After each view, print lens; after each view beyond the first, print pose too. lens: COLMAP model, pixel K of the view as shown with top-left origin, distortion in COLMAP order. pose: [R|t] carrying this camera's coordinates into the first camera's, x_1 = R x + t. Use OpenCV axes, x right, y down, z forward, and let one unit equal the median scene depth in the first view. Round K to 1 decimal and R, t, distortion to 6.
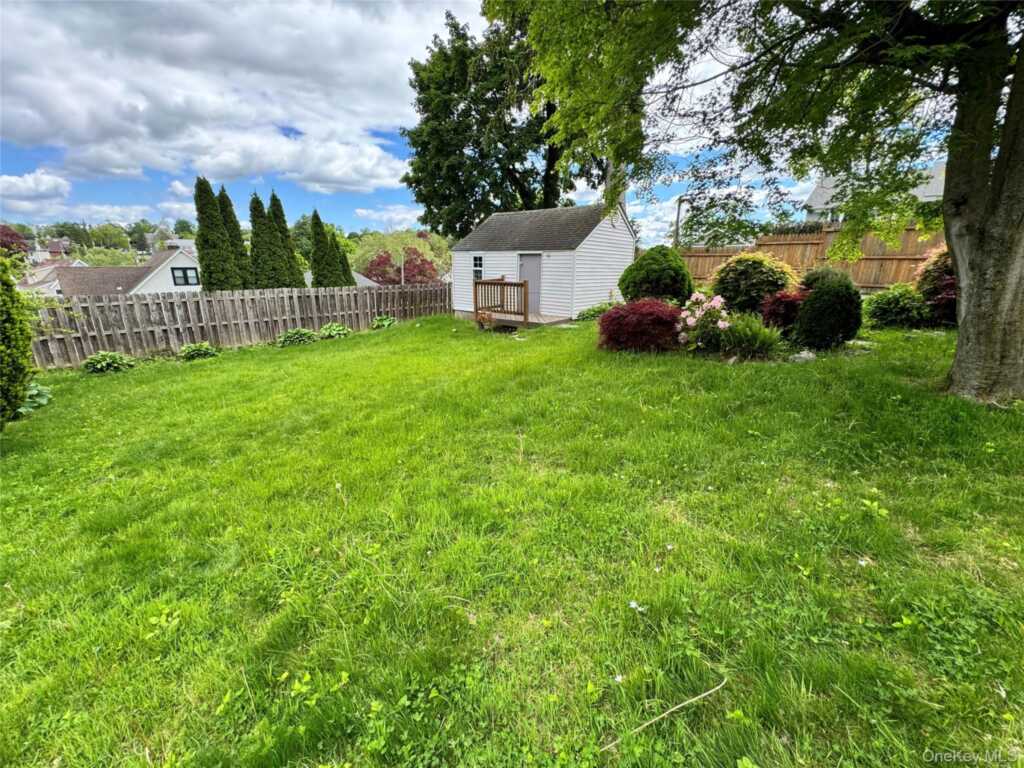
lens RADIAL K [[408.9, 0, 512.0], [0, 408.9, 384.0], [0, 0, 1]] dist [-0.002723, -0.000306]
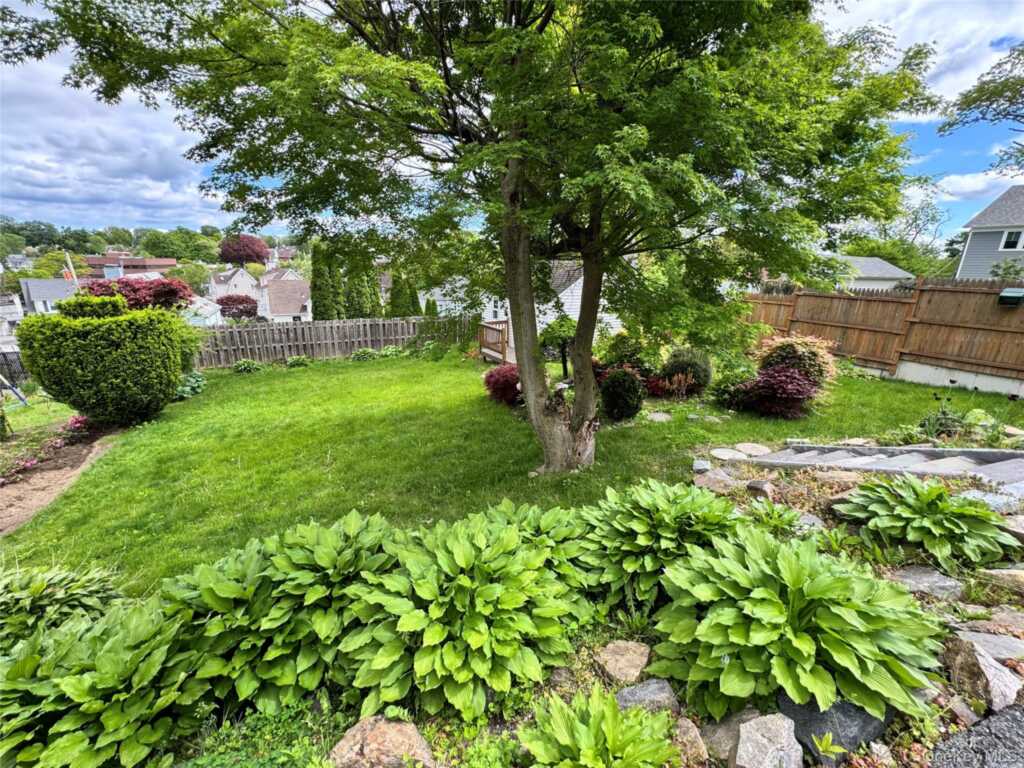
lens RADIAL K [[408.9, 0, 512.0], [0, 408.9, 384.0], [0, 0, 1]] dist [-0.002723, -0.000306]
pose [[0.945044, 0.098617, -0.311717, 0.441177], [-0.100929, 0.994855, 0.008748, -0.089733], [0.310976, 0.023194, 0.950135, -0.175994]]
